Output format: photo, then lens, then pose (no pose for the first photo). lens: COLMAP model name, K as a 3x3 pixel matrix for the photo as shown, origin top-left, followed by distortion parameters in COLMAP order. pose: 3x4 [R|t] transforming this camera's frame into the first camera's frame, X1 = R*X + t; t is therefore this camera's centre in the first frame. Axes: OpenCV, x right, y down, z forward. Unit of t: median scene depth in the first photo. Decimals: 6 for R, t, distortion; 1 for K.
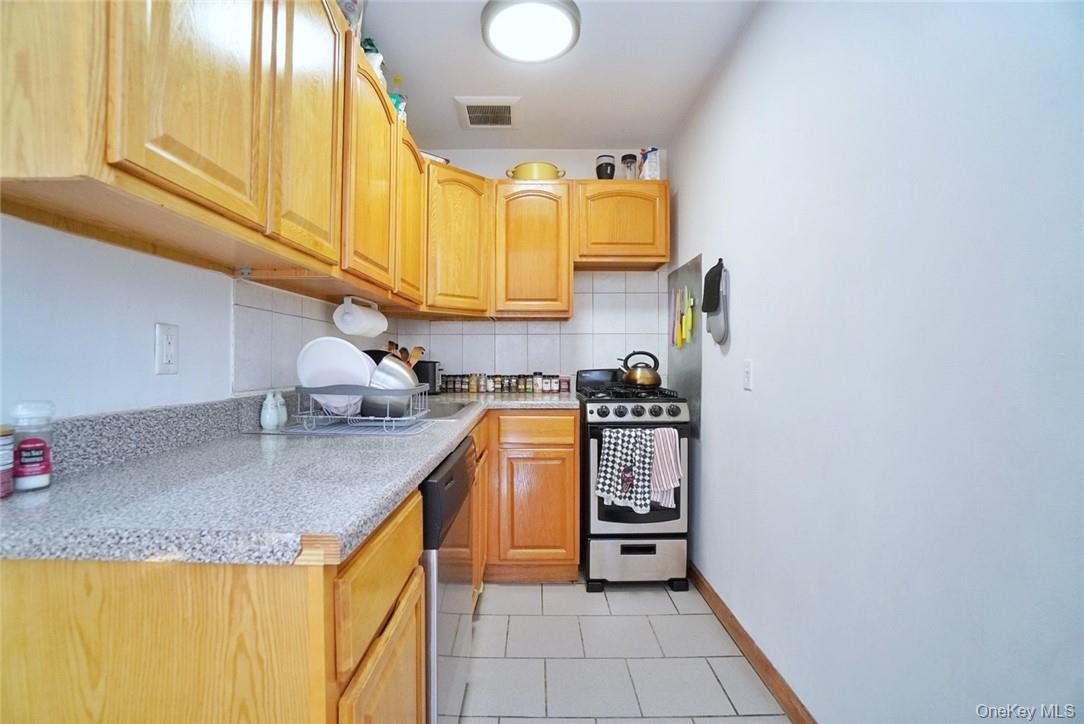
lens RADIAL K [[478.8, 0, 530.9], [0, 478.8, 359.3], [0, 0, 1]] dist [-0.063573, 0.023752]
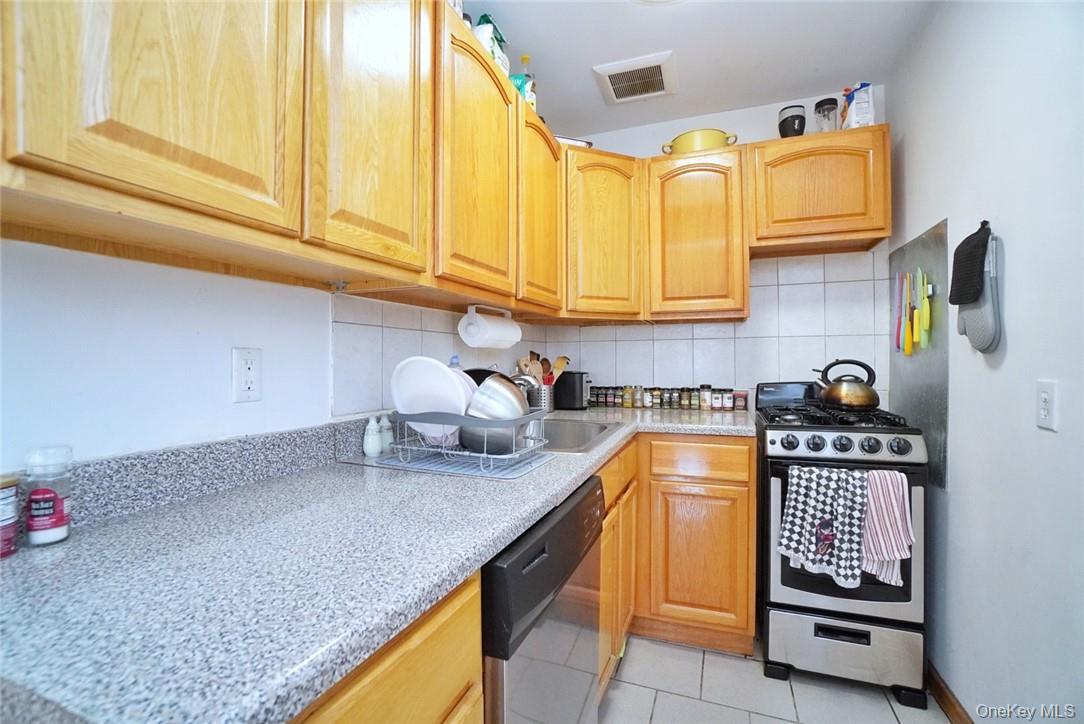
lens RADIAL K [[478.8, 0, 530.9], [0, 478.8, 359.3], [0, 0, 1]] dist [-0.063573, 0.023752]
pose [[0.929947, -0.006190, -0.367641, 0.045619], [0.006442, 0.999979, -0.000542, -0.023922], [0.367636, -0.001865, 0.929968, 0.163004]]
